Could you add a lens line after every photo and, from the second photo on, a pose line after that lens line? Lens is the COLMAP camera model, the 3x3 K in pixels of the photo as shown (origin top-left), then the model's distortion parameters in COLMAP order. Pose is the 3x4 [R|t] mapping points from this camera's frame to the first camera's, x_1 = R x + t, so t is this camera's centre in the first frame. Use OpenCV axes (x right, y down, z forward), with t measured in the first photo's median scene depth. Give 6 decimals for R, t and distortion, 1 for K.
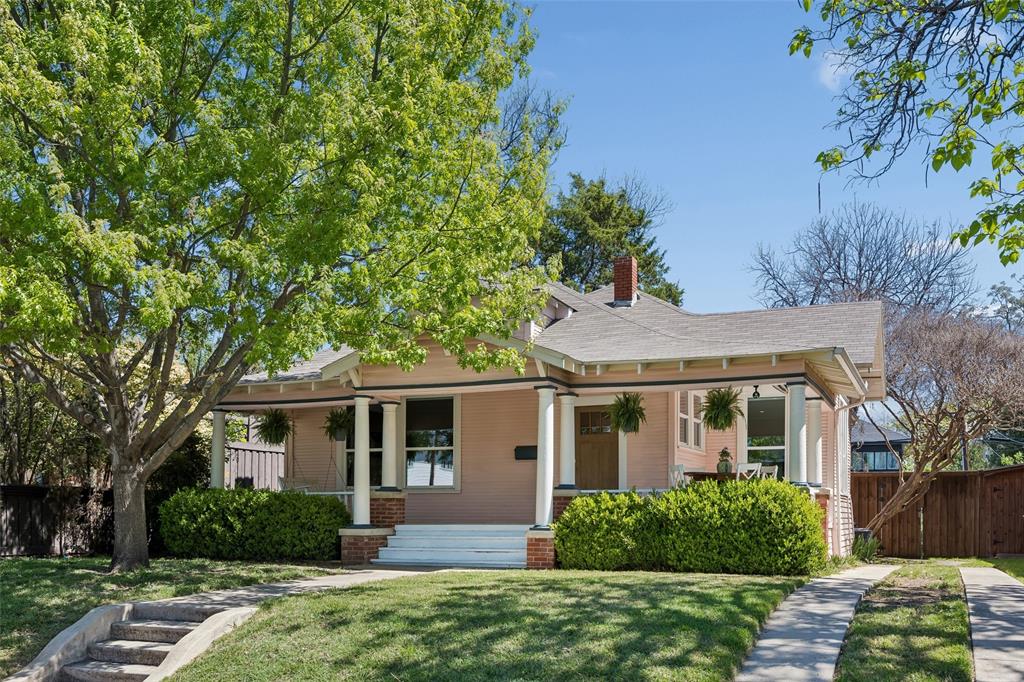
lens RADIAL K [[1033.4, 0, 512.2], [0, 1033.4, 342.1], [0, 0, 1]] dist [-0.020170, 0.000000]
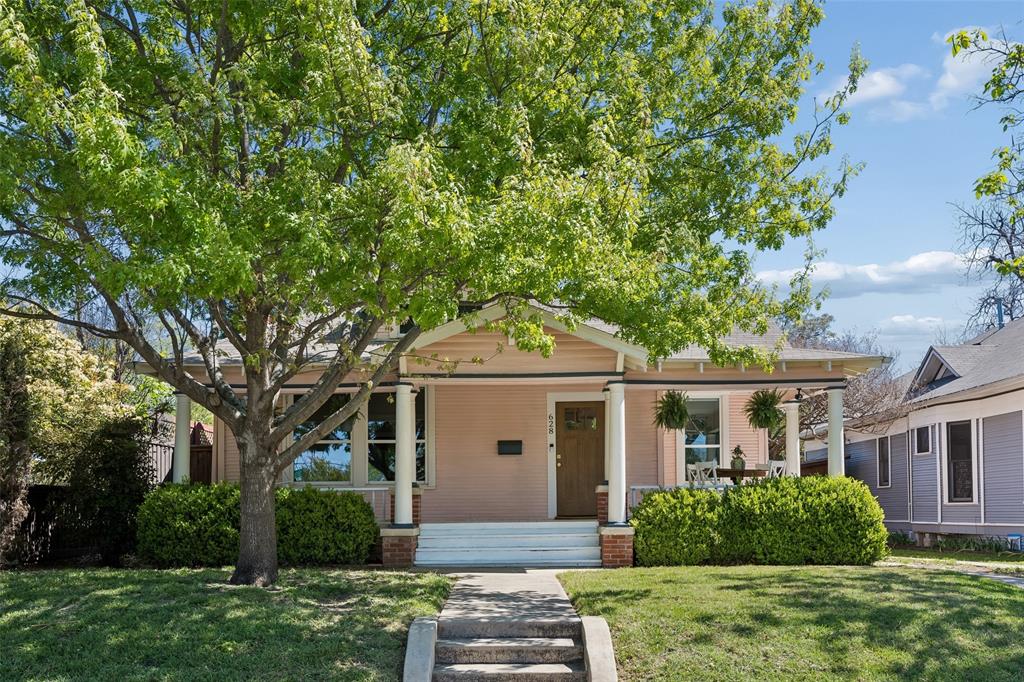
lens RADIAL K [[1033.4, 0, 512.0], [0, 1033.4, 340.0], [0, 0, 1]] dist [-0.020170, 0.000000]
pose [[0.919415, 0.055379, 0.389371, -0.454753], [-0.056433, 0.998368, -0.008741, 0.018593], [-0.389220, -0.013937, 0.921040, 0.134984]]
